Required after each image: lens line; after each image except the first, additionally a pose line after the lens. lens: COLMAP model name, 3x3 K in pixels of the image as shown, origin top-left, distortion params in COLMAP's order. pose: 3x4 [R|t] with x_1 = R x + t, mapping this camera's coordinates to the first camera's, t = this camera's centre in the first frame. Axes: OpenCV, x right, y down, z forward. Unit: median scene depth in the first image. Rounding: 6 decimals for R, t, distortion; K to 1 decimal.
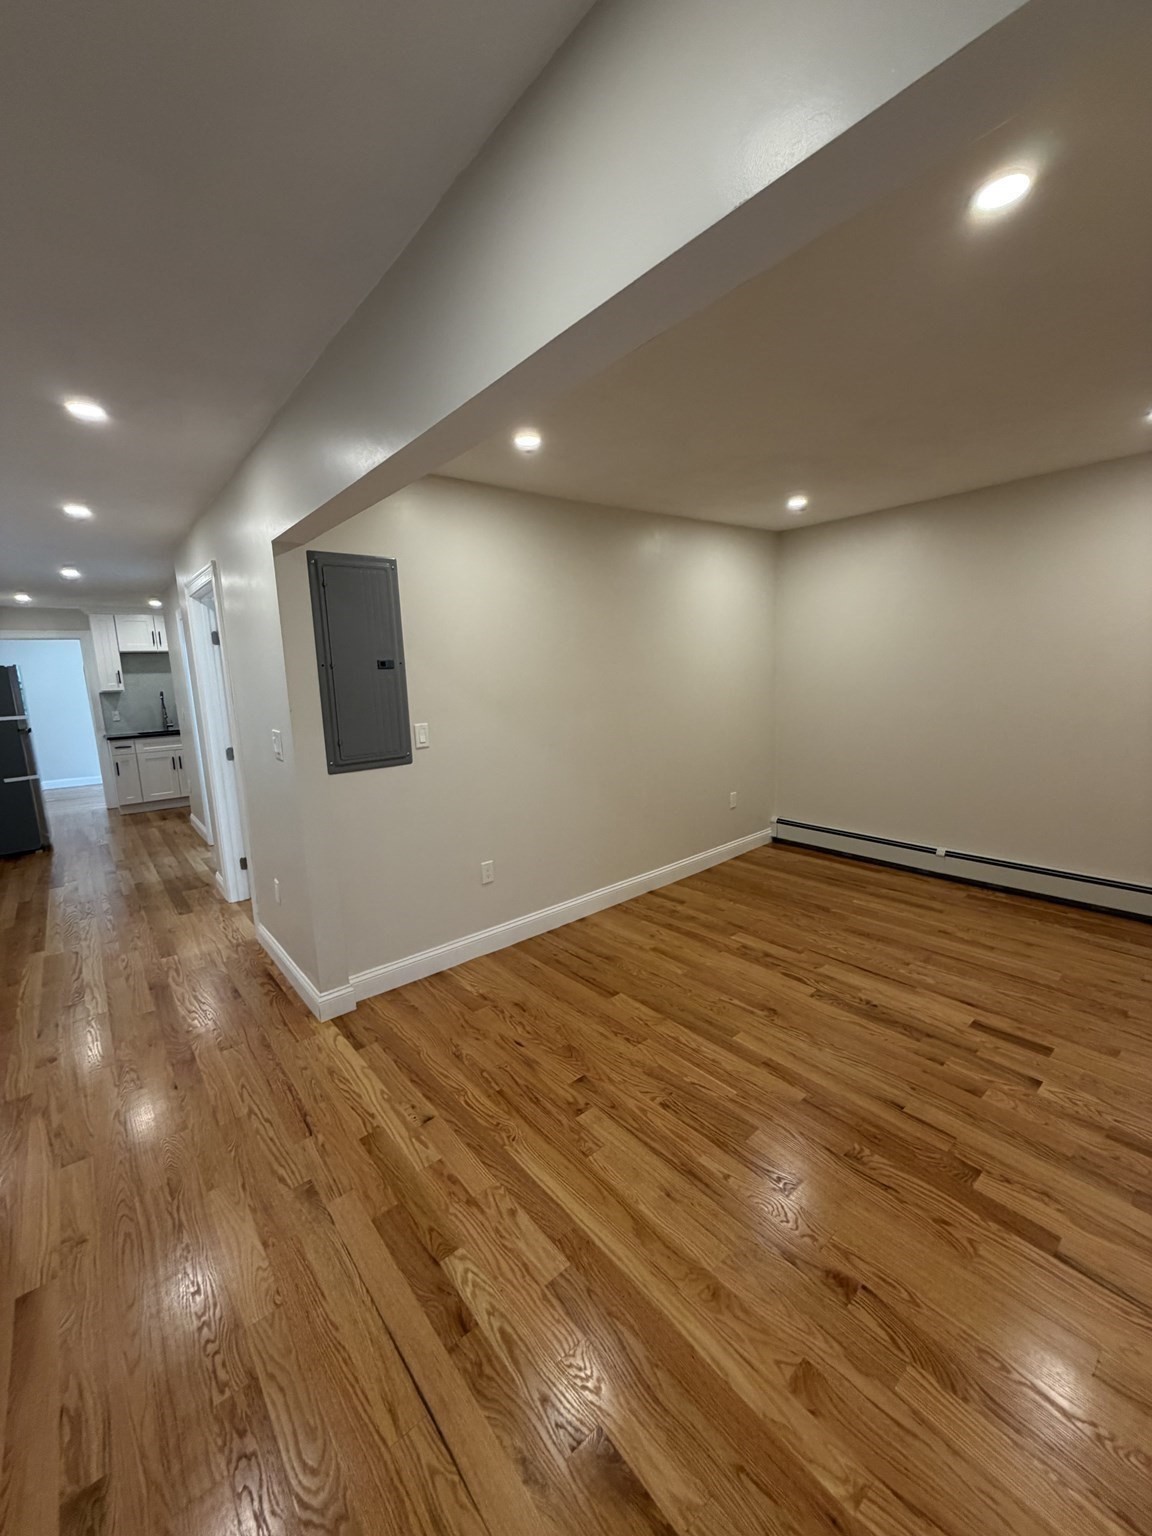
lens RADIAL K [[617.4, 0, 576.2], [0, 617.4, 767.7], [0, 0, 1]] dist [-0.000589, 0.000430]
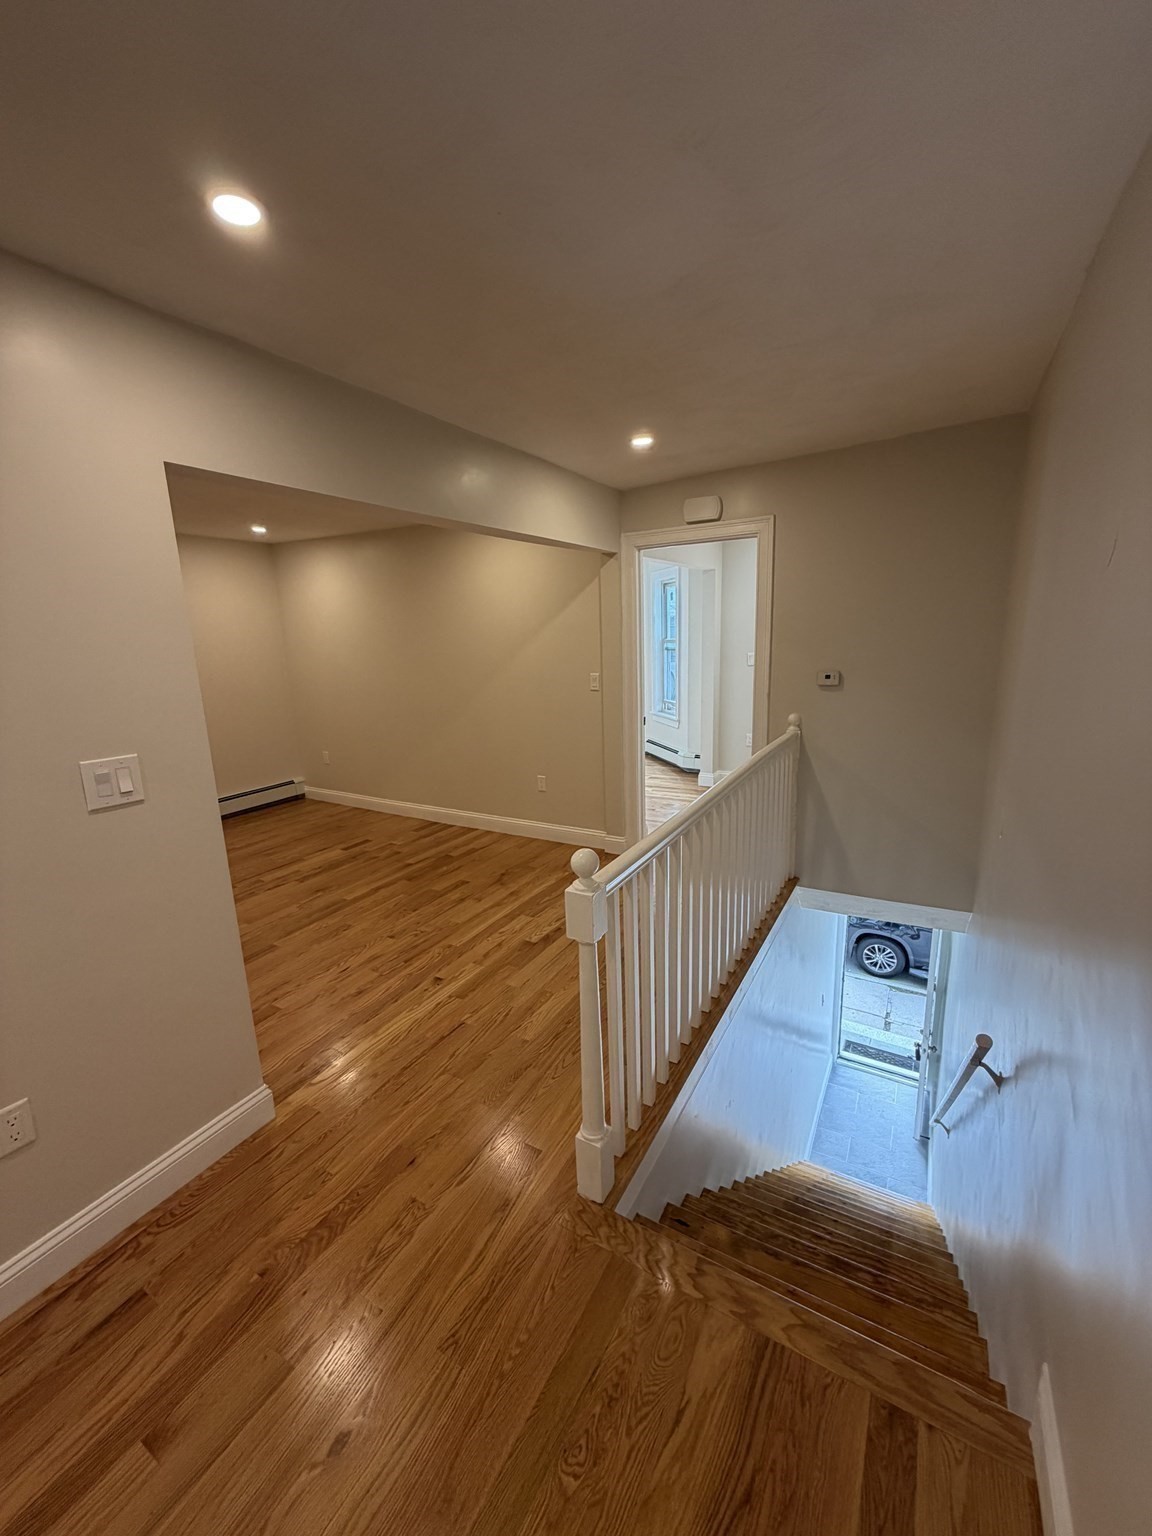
lens RADIAL K [[617.4, 0, 578.3], [0, 617.4, 767.8], [0, 0, 1]] dist [-0.000589, 0.000430]
pose [[-0.343370, -0.153868, 0.926510, -1.431216], [0.198331, 0.952364, 0.231664, -0.126624], [-0.918021, 0.263303, -0.296496, 0.919356]]
